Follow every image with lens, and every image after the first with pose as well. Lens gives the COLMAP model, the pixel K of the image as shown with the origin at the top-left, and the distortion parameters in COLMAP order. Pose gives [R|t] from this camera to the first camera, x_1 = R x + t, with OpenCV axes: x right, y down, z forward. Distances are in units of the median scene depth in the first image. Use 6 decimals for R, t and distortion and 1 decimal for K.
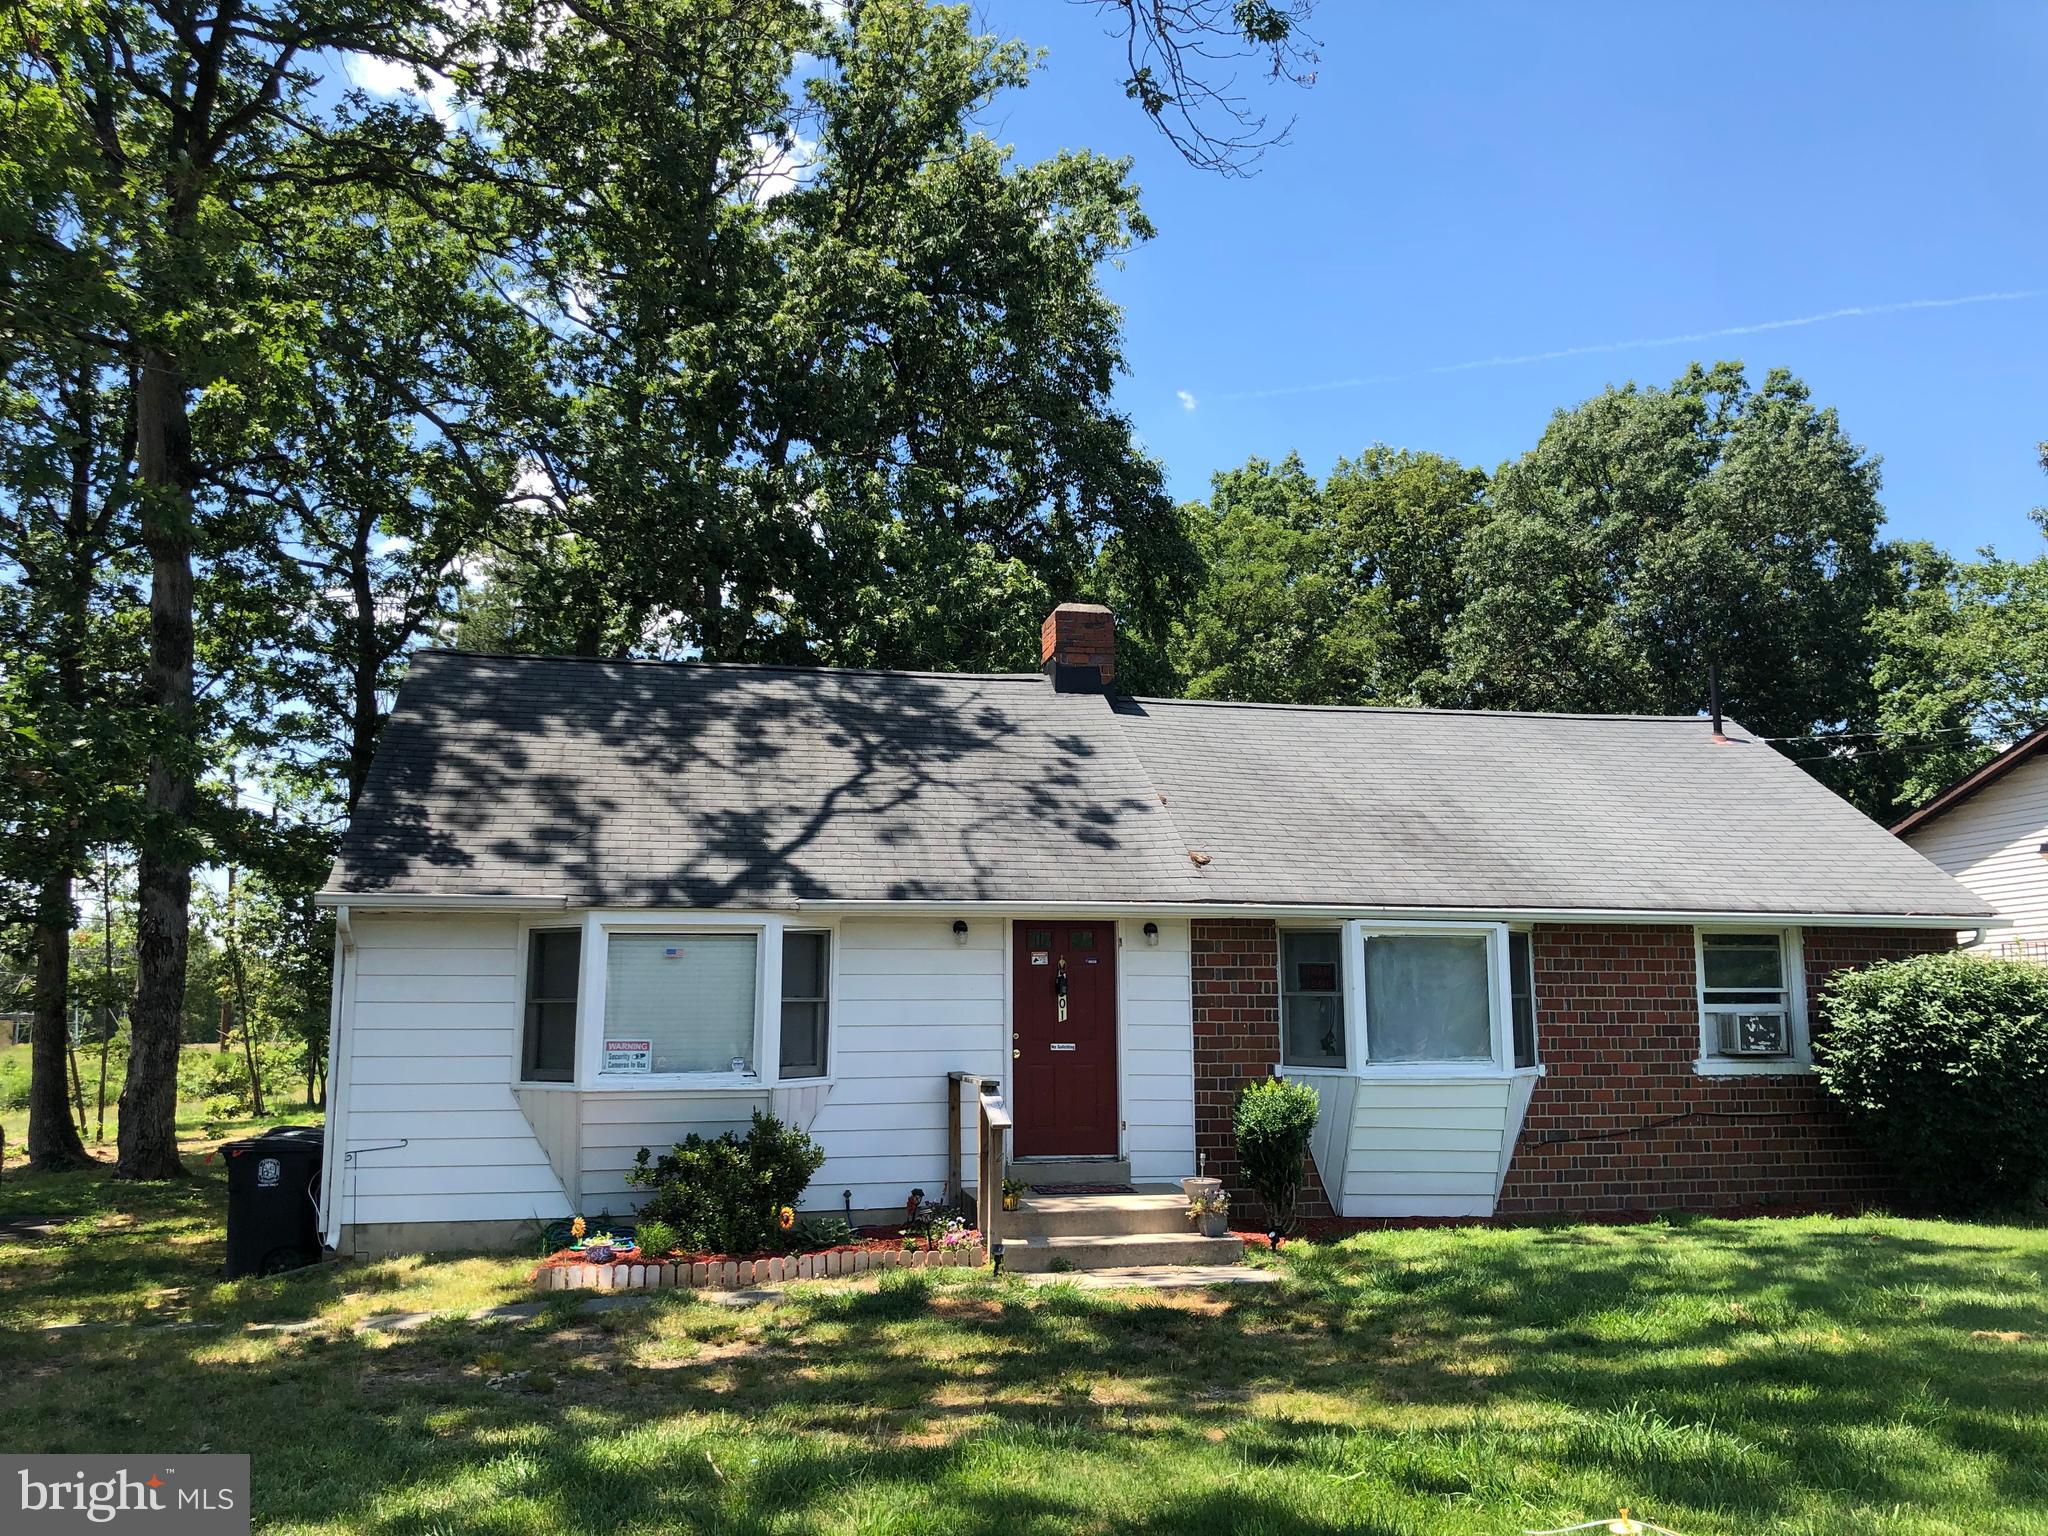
lens RADIAL K [[1714.2, 0, 1025.0], [0, 1714.2, 771.9], [0, 0, 1]] dist [0.075364, -0.082045]
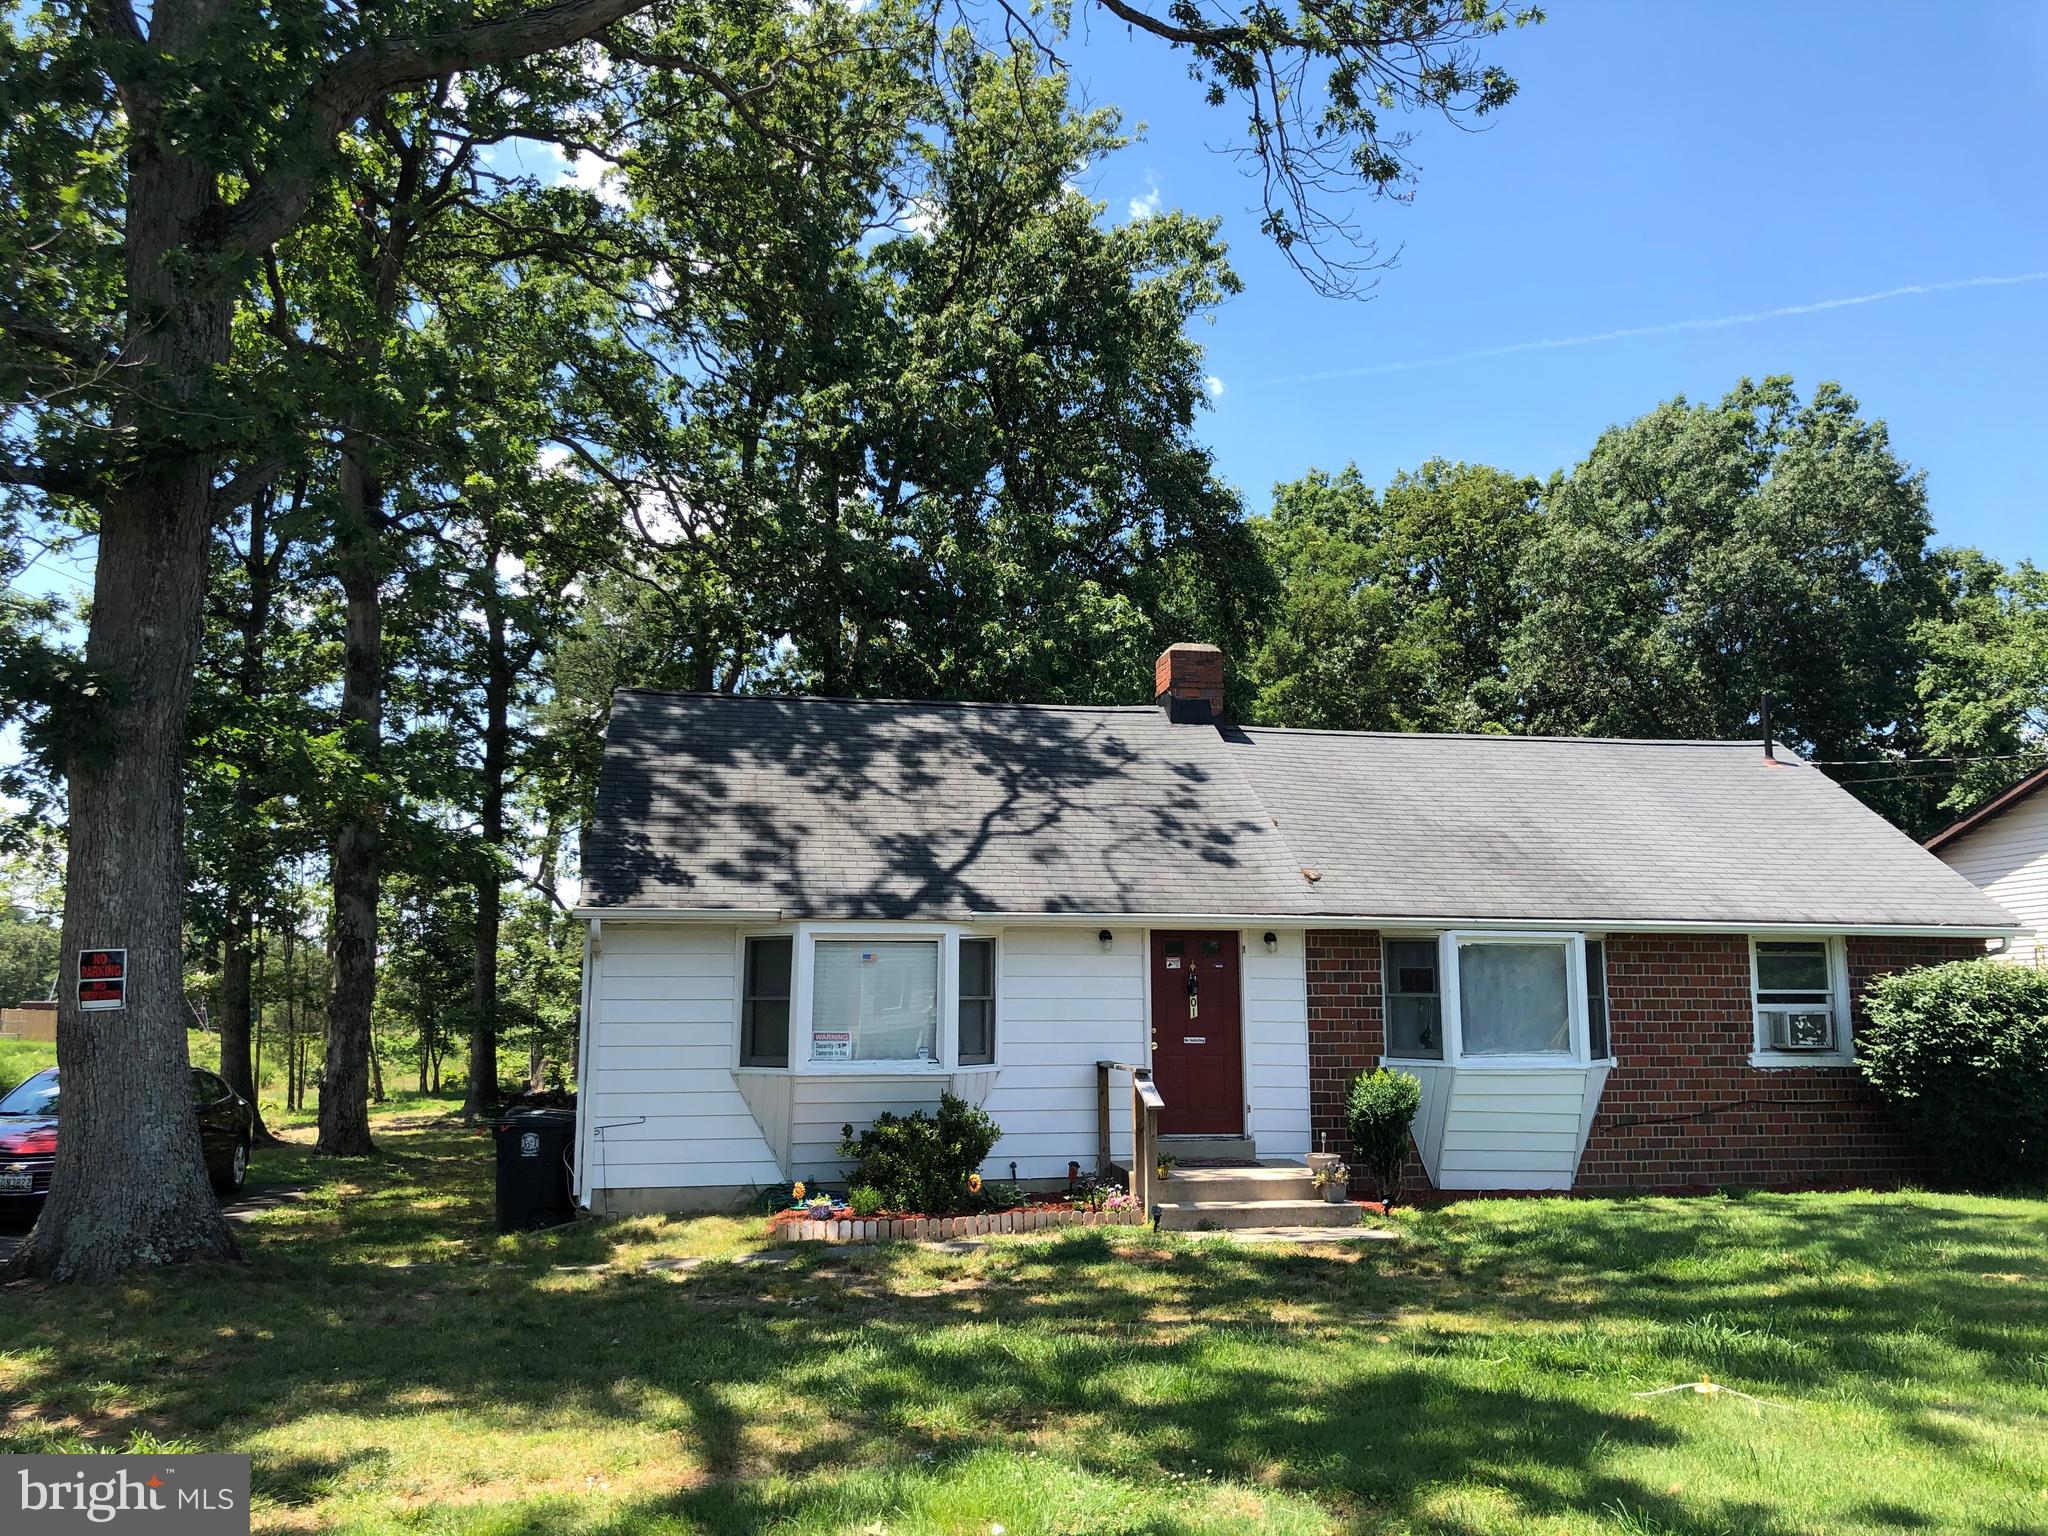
lens RADIAL K [[1714.2, 0, 1032.8], [0, 1714.2, 765.4], [0, 0, 1]] dist [0.075364, -0.082045]
pose [[0.999800, -0.000696, -0.019994, -0.059214], [0.000707, 1.000000, 0.000581, -0.023052], [0.019994, -0.000595, 0.999800, -0.142849]]
